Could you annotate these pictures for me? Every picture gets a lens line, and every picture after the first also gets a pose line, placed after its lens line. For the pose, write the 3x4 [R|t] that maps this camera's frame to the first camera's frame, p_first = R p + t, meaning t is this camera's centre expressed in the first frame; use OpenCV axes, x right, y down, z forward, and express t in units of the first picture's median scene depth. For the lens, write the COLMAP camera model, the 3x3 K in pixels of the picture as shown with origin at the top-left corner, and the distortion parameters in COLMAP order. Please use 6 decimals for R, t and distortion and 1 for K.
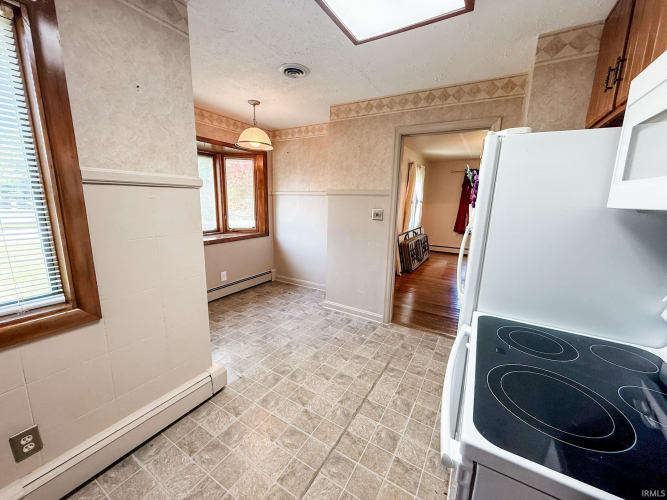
lens RADIAL K [[266.8, 0, 331.1], [0, 266.8, 249.7], [0, 0, 1]] dist [0.000923, 0.000118]
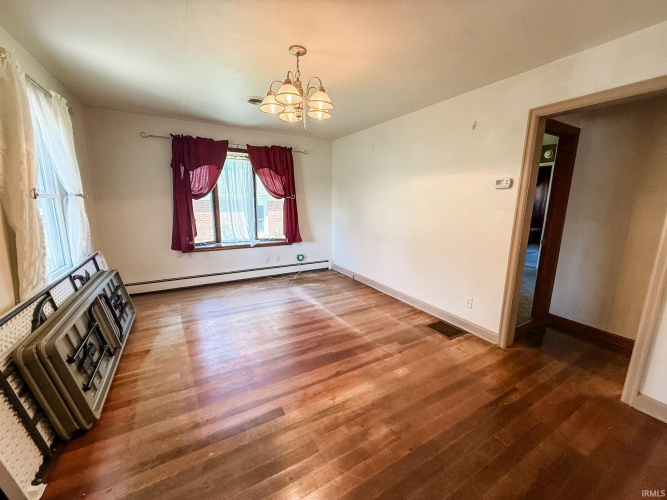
lens RADIAL K [[266.8, 0, 331.5], [0, 266.8, 248.8], [0, 0, 1]] dist [0.000923, 0.000118]
pose [[0.492749, -0.175650, 0.852259, 0.182751], [0.165693, 0.980435, 0.106268, -0.086318], [-0.854251, 0.088850, 0.512212, 0.515993]]
